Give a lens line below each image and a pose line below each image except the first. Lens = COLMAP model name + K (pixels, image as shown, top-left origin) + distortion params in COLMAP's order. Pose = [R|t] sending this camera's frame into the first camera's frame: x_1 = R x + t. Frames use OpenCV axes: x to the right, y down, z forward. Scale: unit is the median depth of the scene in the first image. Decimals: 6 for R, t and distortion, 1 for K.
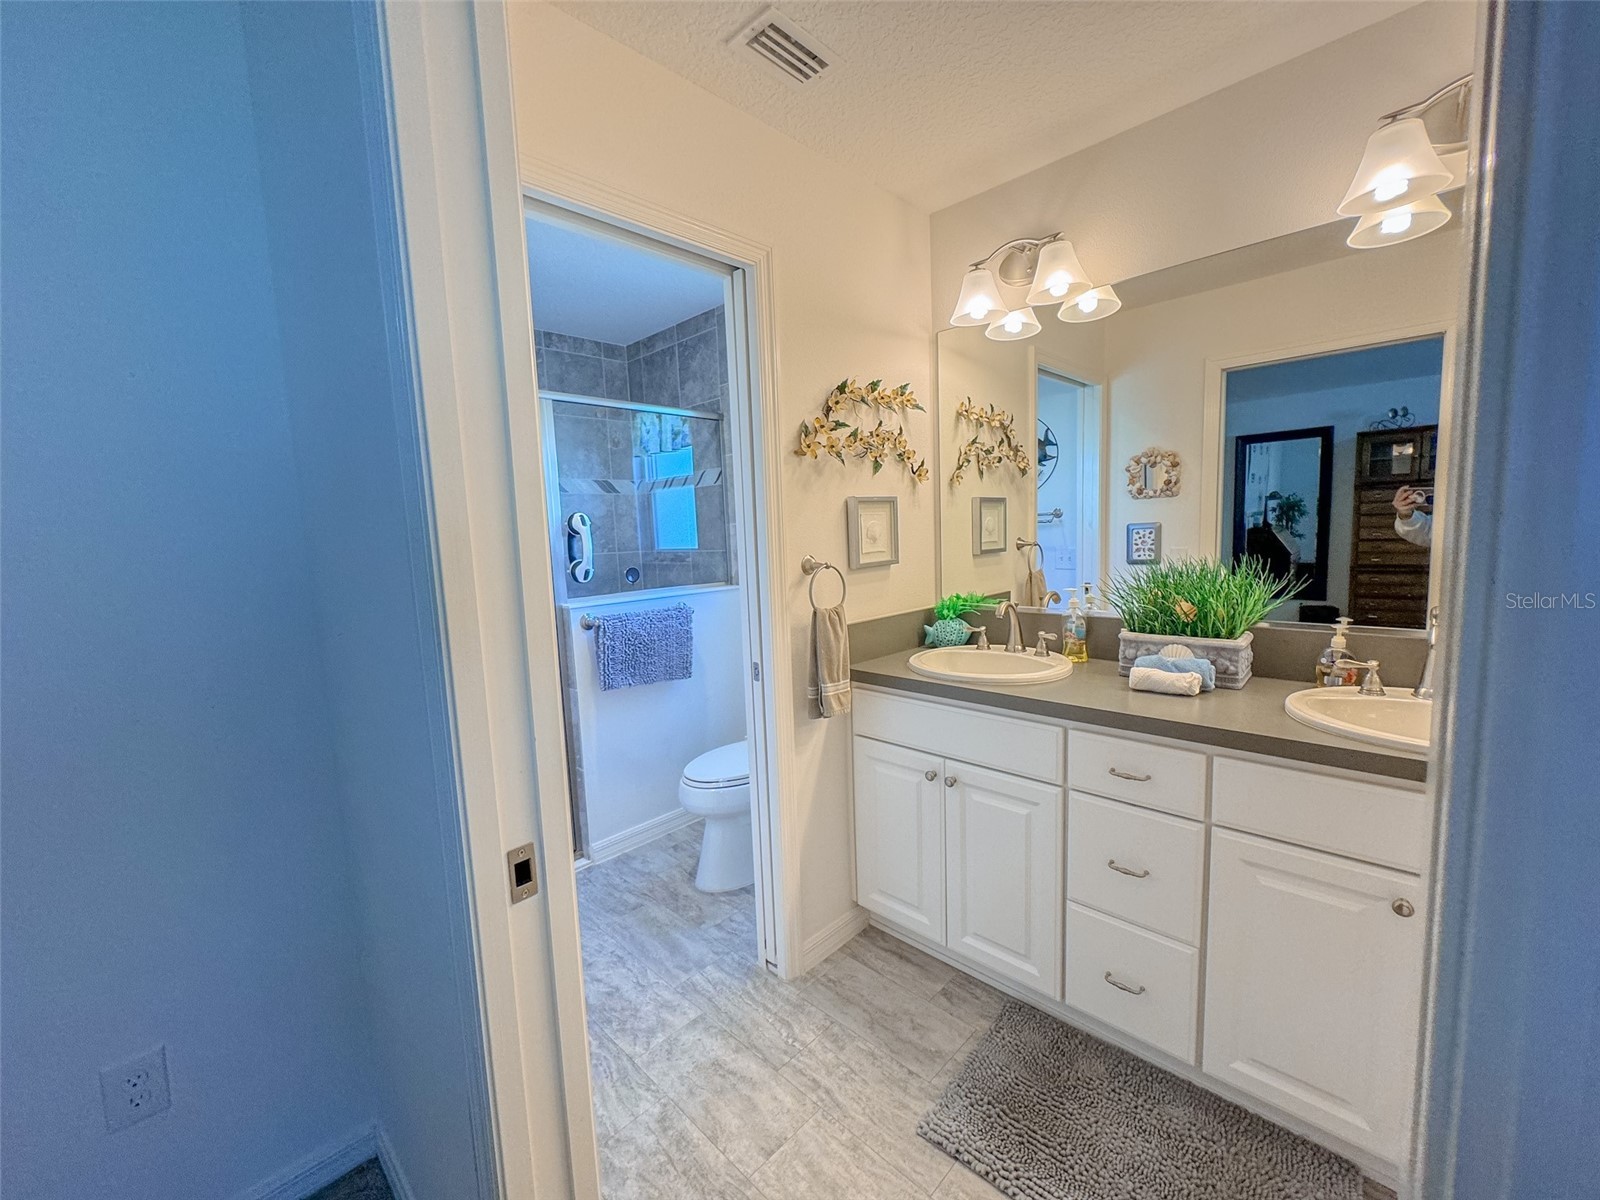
lens RADIAL K [[642.4, 0, 801.1], [0, 642.4, 601.3], [0, 0, 1]] dist [-0.004458, 0.000963]
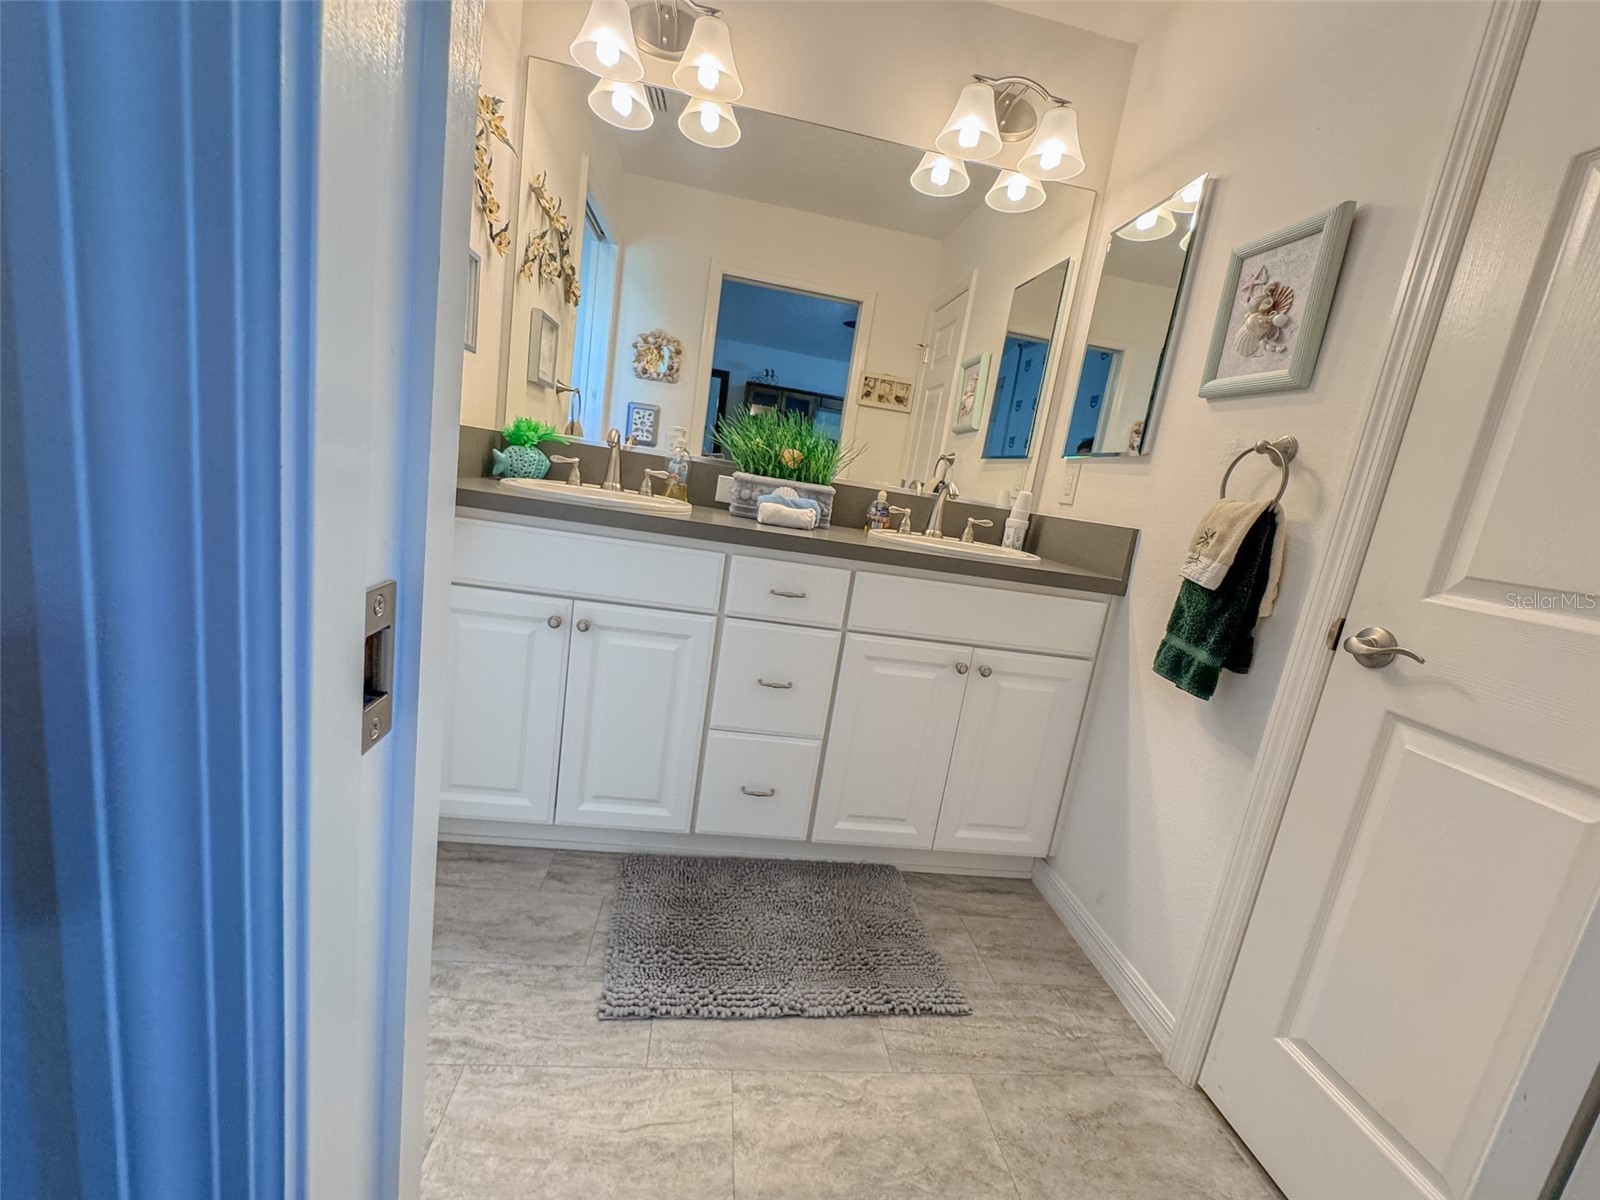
lens RADIAL K [[642.4, 0, 801.1], [0, 642.4, 601.3], [0, 0, 1]] dist [-0.004458, 0.000963]
pose [[0.611371, -0.017978, 0.791140, -0.260562], [-0.085039, 0.992460, 0.088269, 0.159393], [-0.786762, -0.121243, 0.605233, 0.294093]]
